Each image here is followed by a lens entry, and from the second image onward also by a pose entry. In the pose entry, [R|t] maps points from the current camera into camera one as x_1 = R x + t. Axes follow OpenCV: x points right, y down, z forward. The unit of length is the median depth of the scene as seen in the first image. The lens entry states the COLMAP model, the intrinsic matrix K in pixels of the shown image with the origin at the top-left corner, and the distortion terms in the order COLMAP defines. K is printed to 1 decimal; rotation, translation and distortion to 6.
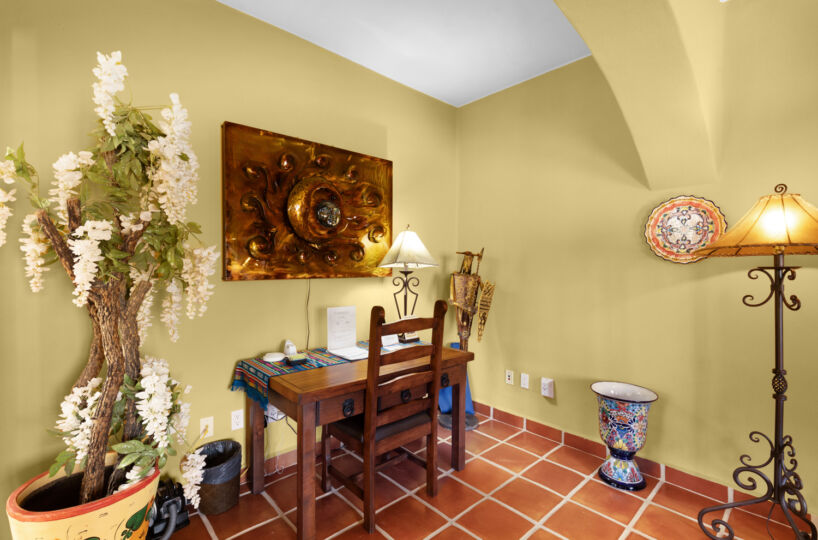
lens RADIAL K [[379.1, 0, 408.4], [0, 379.1, 267.3], [0, 0, 1]] dist [-0.001508, -0.000350]
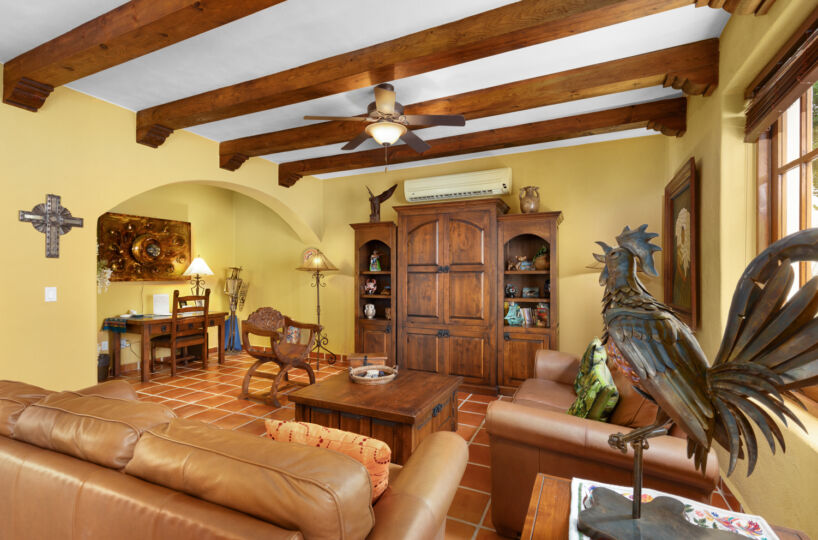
lens RADIAL K [[379.1, 0, 411.3], [0, 379.1, 270.1], [0, 0, 1]] dist [-0.001508, -0.000350]
pose [[0.919357, -0.002385, 0.393417, 0.289116], [0.007676, 0.999900, -0.011877, 0.005228], [-0.393349, 0.013939, 0.919283, -1.562313]]
